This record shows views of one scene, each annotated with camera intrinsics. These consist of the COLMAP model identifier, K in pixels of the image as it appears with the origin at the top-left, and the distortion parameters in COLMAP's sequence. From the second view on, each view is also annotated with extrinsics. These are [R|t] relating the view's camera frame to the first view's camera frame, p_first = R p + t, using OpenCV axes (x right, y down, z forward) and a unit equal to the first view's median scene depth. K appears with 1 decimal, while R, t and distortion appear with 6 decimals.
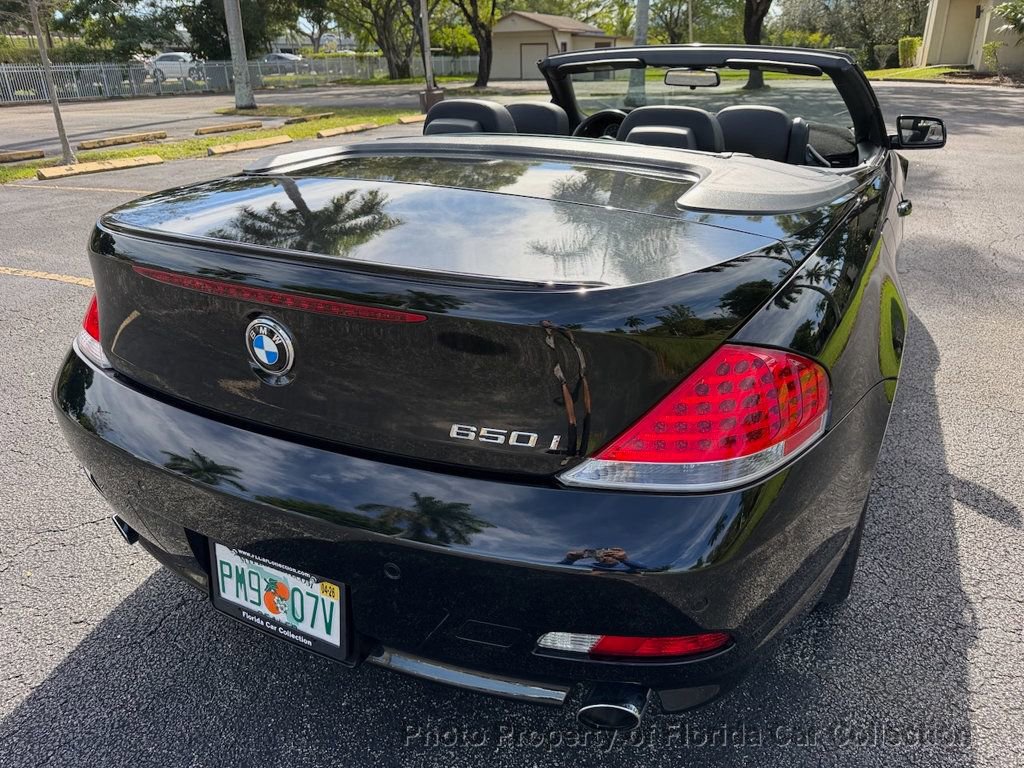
lens RADIAL K [[728.8, 0, 518.6], [0, 728.8, 386.5], [0, 0, 1]] dist [0.008300, -0.016032]
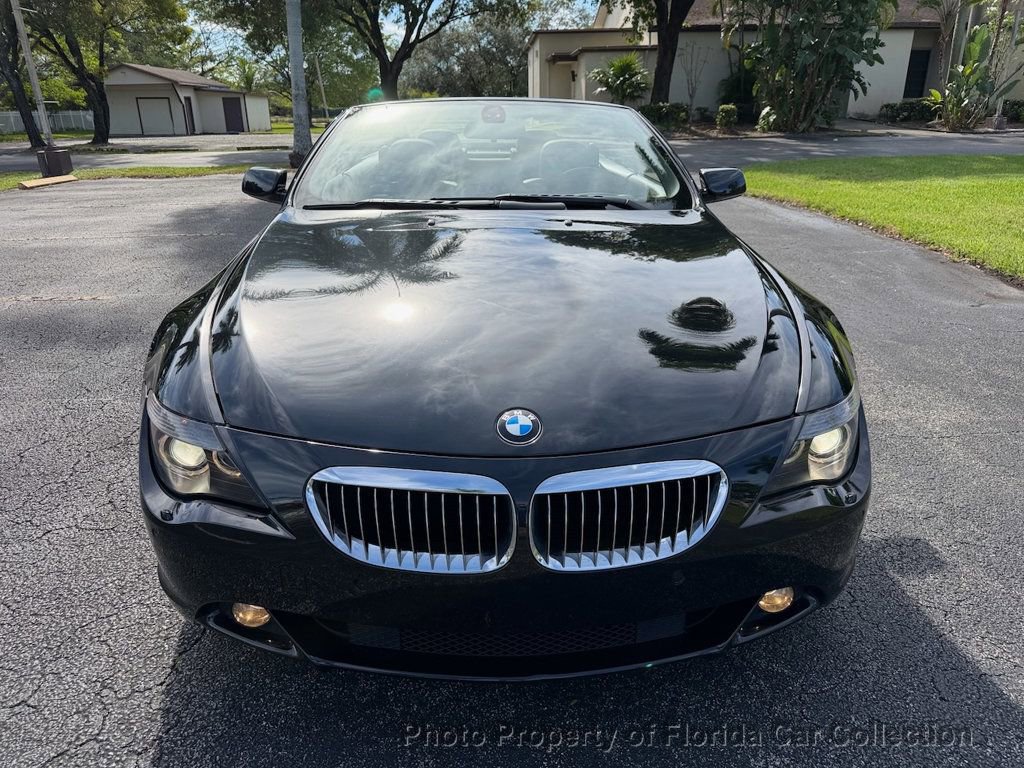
lens RADIAL K [[728.8, 0, 516.0], [0, 728.8, 386.1], [0, 0, 1]] dist [0.008300, -0.016032]
pose [[0.892655, -0.151223, 0.424616, -0.595025], [0.179037, 0.983495, -0.026121, -0.246579], [-0.413658, 0.099339, 0.904996, 0.584633]]
